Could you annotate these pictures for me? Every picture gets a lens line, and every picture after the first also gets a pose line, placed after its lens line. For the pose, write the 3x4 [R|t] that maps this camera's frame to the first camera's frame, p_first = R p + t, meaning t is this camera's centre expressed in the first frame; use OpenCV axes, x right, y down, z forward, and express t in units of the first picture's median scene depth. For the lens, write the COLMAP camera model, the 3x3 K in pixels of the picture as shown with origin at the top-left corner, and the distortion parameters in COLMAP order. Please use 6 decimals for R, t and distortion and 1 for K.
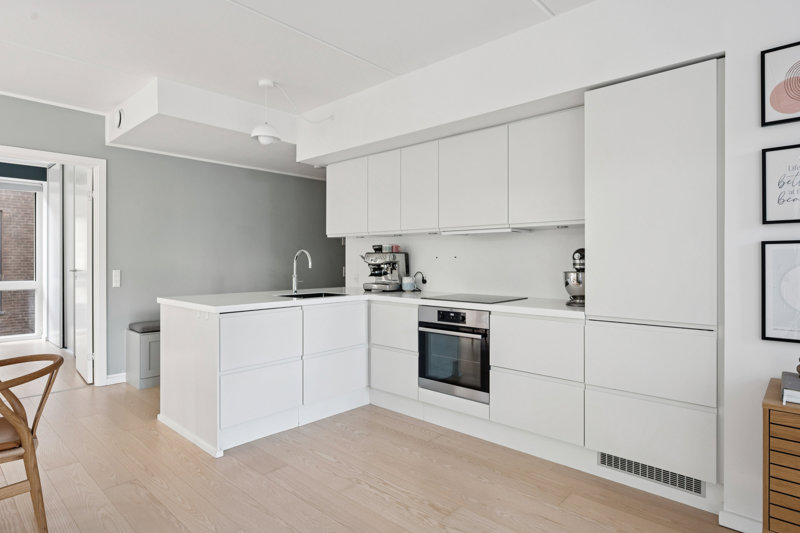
lens RADIAL K [[446.3, 0, 400.6], [0, 446.3, 261.4], [0, 0, 1]] dist [-0.000610, 0.000811]
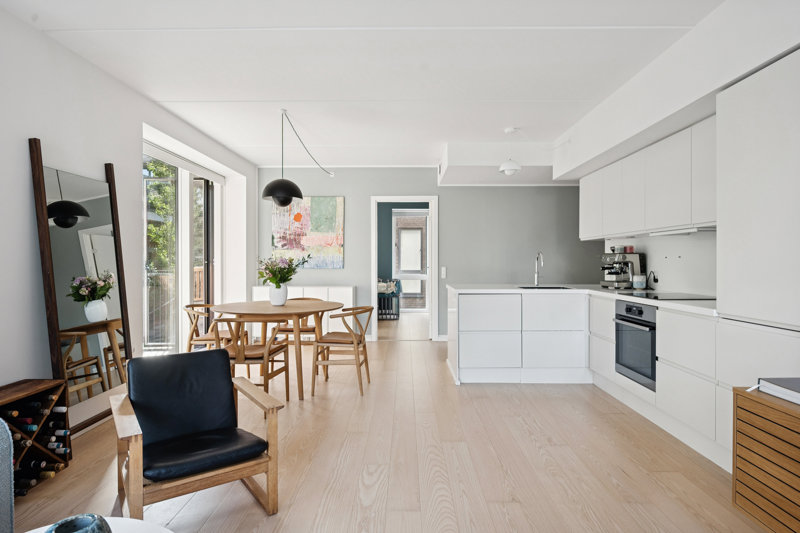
lens RADIAL K [[446.3, 0, 396.2], [0, 446.3, 265.6], [0, 0, 1]] dist [-0.000610, 0.000811]
pose [[0.664194, 0.006165, -0.747535, 0.552048], [0.000552, 0.999962, 0.008738, 0.001304], [0.747560, -0.006216, 0.664165, -0.183892]]
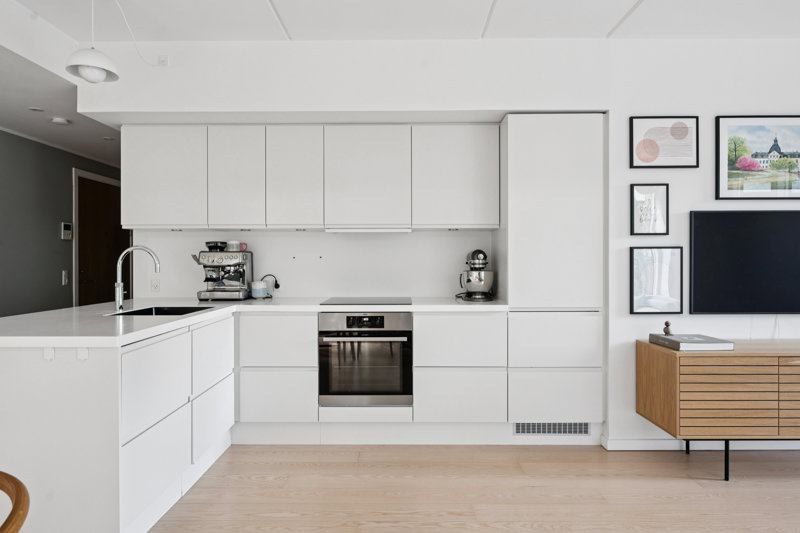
lens RADIAL K [[482.5, 0, 399.6], [0, 482.5, 263.9], [0, 0, 1]] dist [-0.003404, -0.002553]
pose [[0.738722, -0.006893, 0.673975, -0.505181], [0.004365, 0.999976, 0.005443, -0.000990], [-0.673996, -0.001078, 0.738734, 0.214389]]
